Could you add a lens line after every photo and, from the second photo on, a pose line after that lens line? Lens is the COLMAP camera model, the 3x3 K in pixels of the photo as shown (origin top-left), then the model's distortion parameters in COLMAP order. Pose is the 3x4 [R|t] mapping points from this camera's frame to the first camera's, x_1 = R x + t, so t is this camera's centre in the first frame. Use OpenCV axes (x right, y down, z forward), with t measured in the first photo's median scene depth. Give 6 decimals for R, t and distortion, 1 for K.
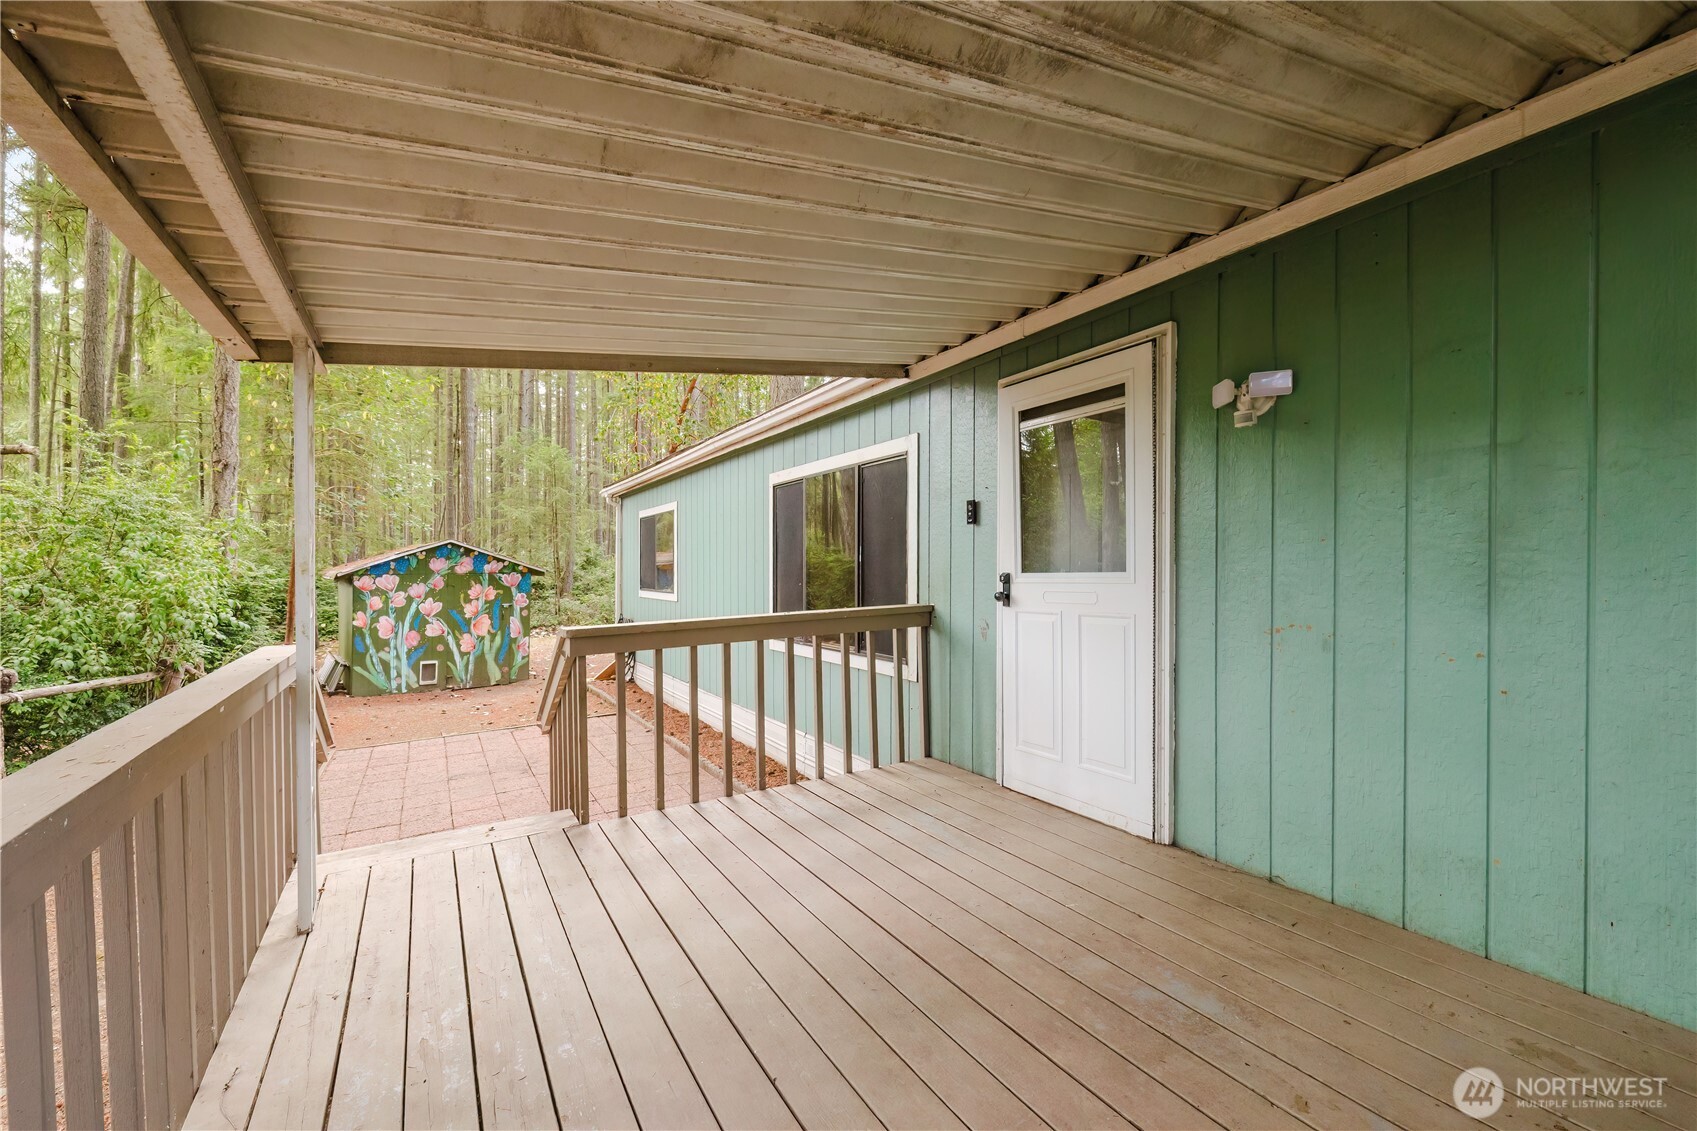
lens RADIAL K [[727.1, 0, 857.0], [0, 727.1, 580.0], [0, 0, 1]] dist [-0.002388, -0.000563]
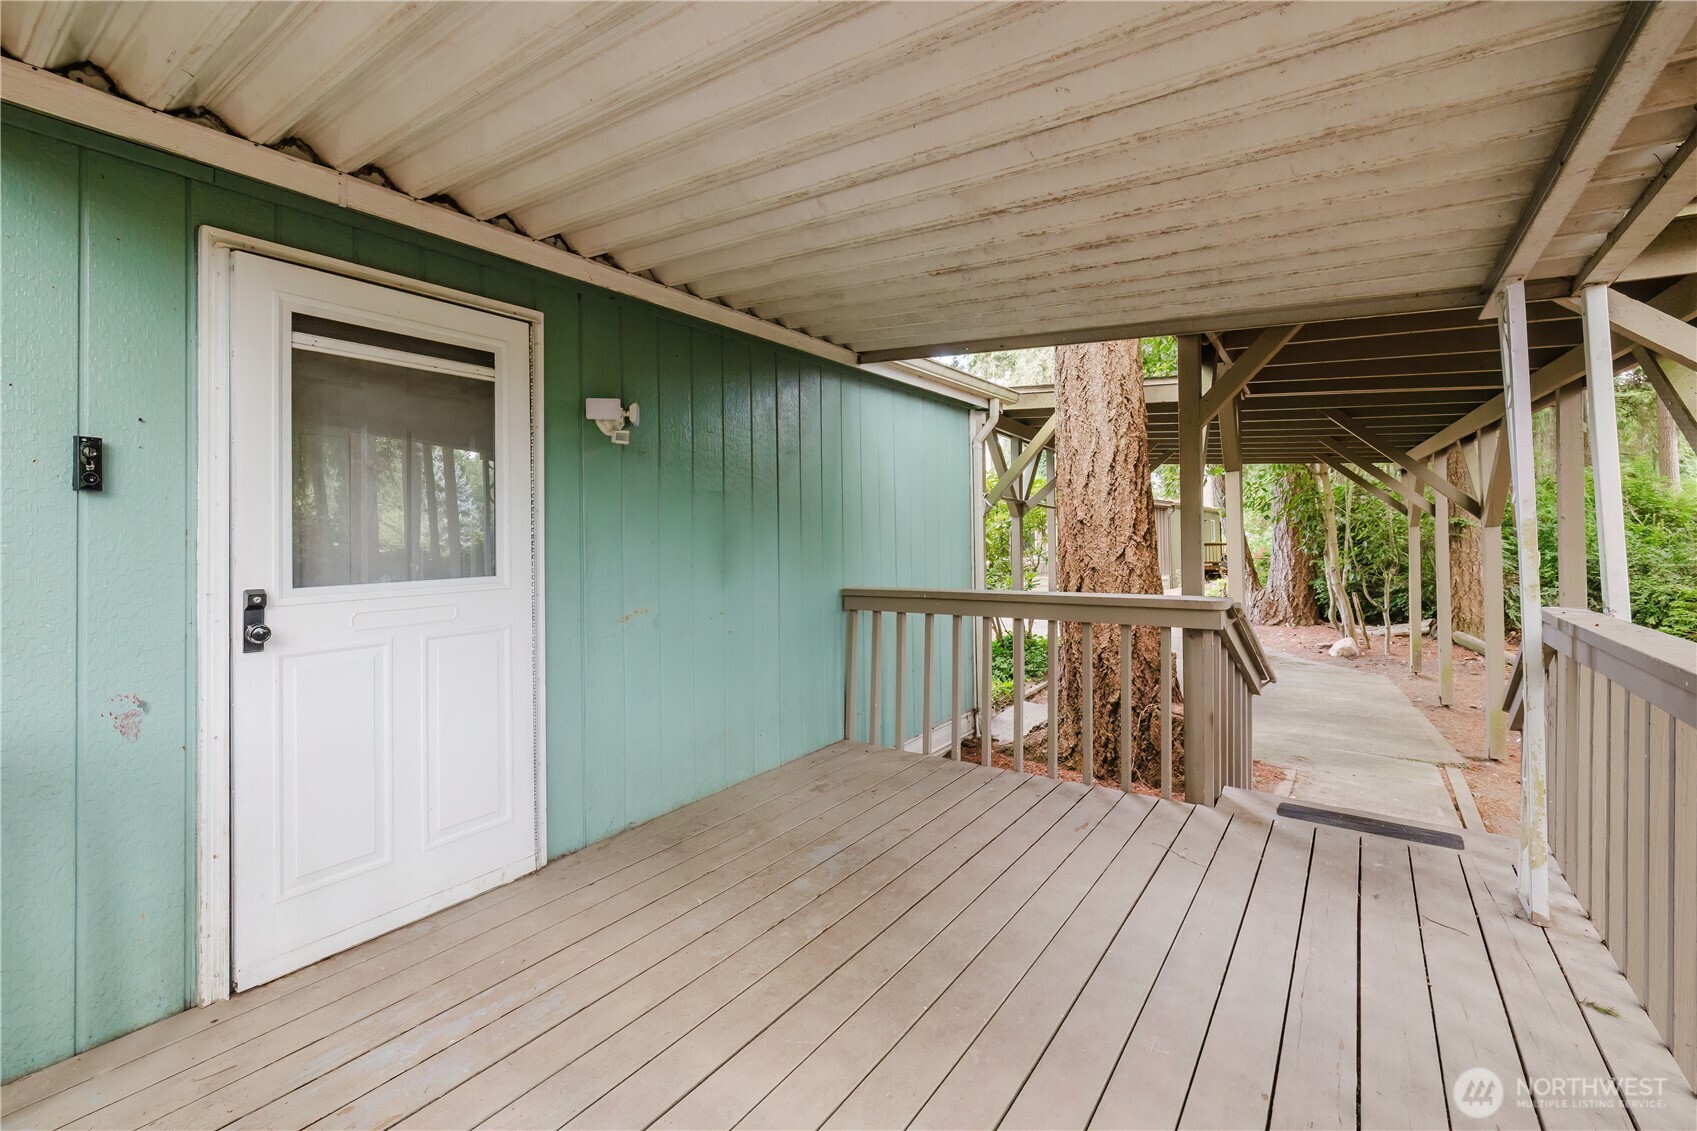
lens RADIAL K [[716.7, 0, 842.3], [0, 716.7, 577.0], [0, 0, 1]] dist [-0.001912, -0.000425]
pose [[-0.398298, -0.004920, 0.917243, -0.592868], [0.059523, 0.997739, 0.031199, -0.012775], [-0.915323, 0.067024, -0.397105, 1.027621]]
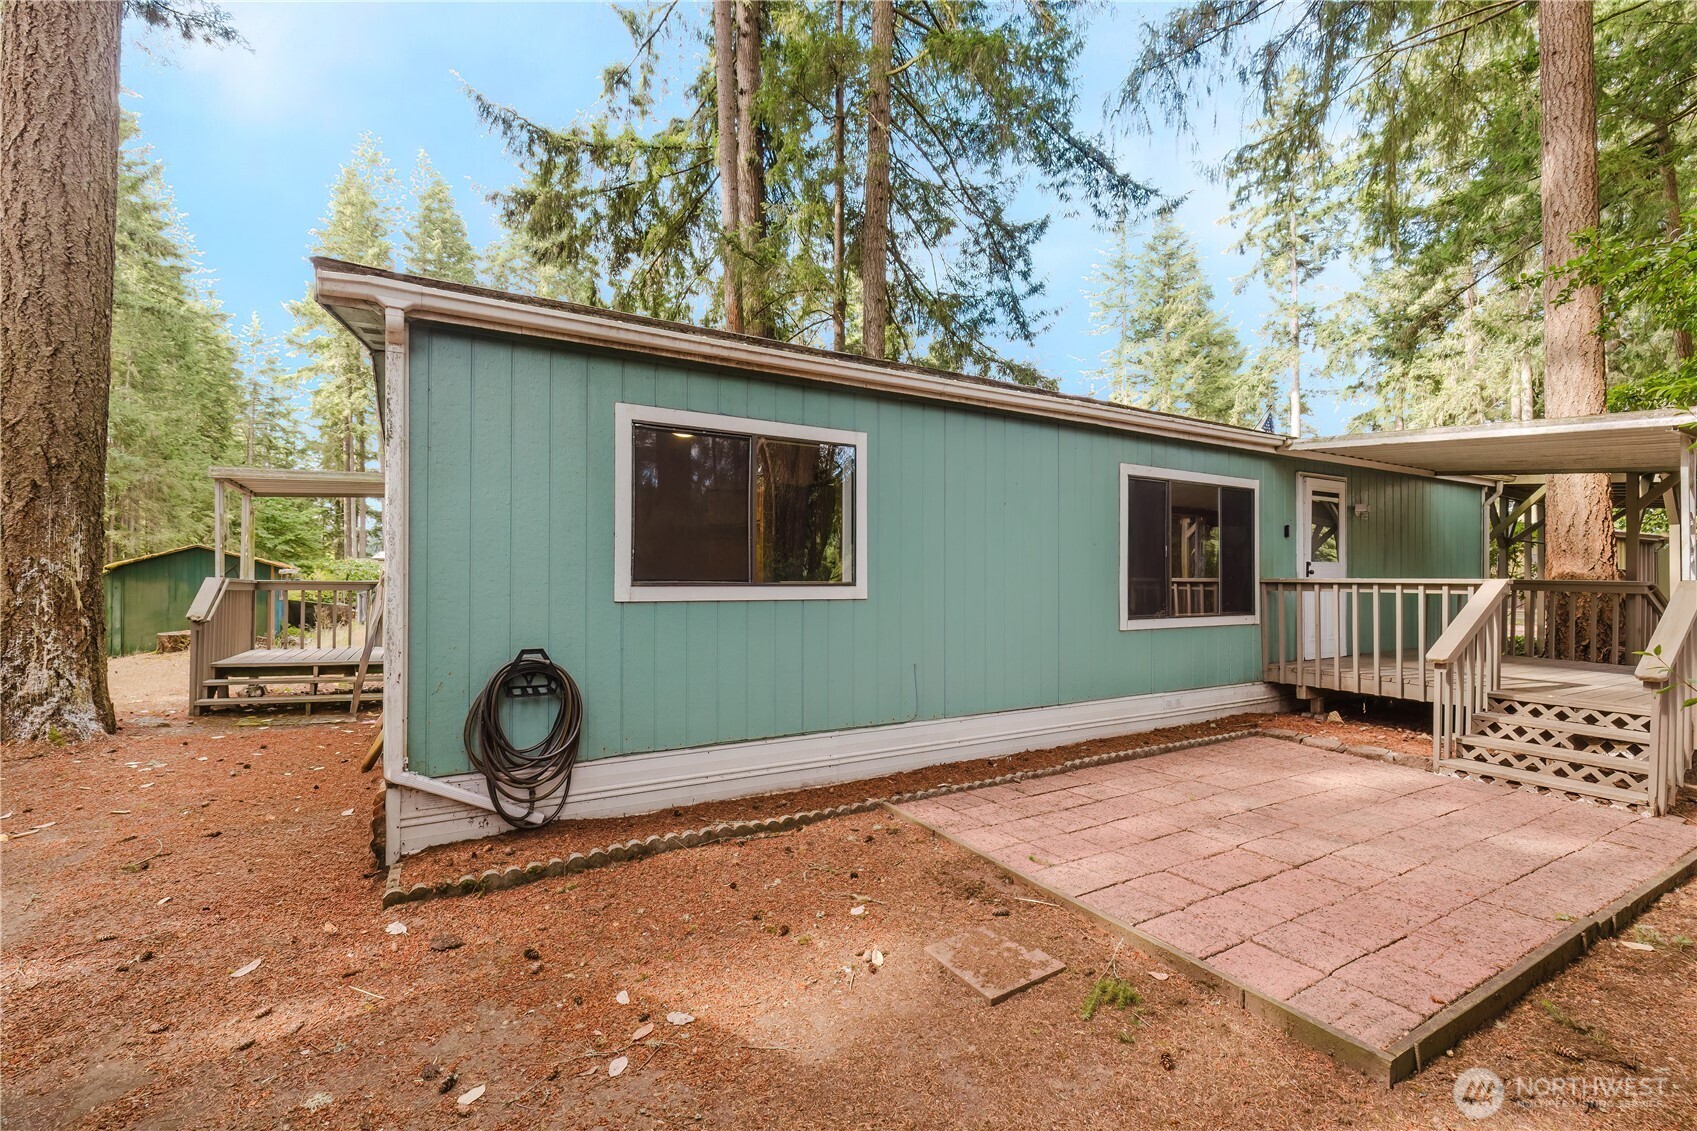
lens RADIAL K [[727.1, 0, 857.0], [0, 727.1, 580.0], [0, 0, 1]] dist [-0.002388, -0.000563]
pose [[0.006766, 0.017309, 0.999827, -2.491109], [0.016865, 0.999706, -0.017421, 0.075338], [-0.999835, 0.016980, 0.006472, 2.940694]]
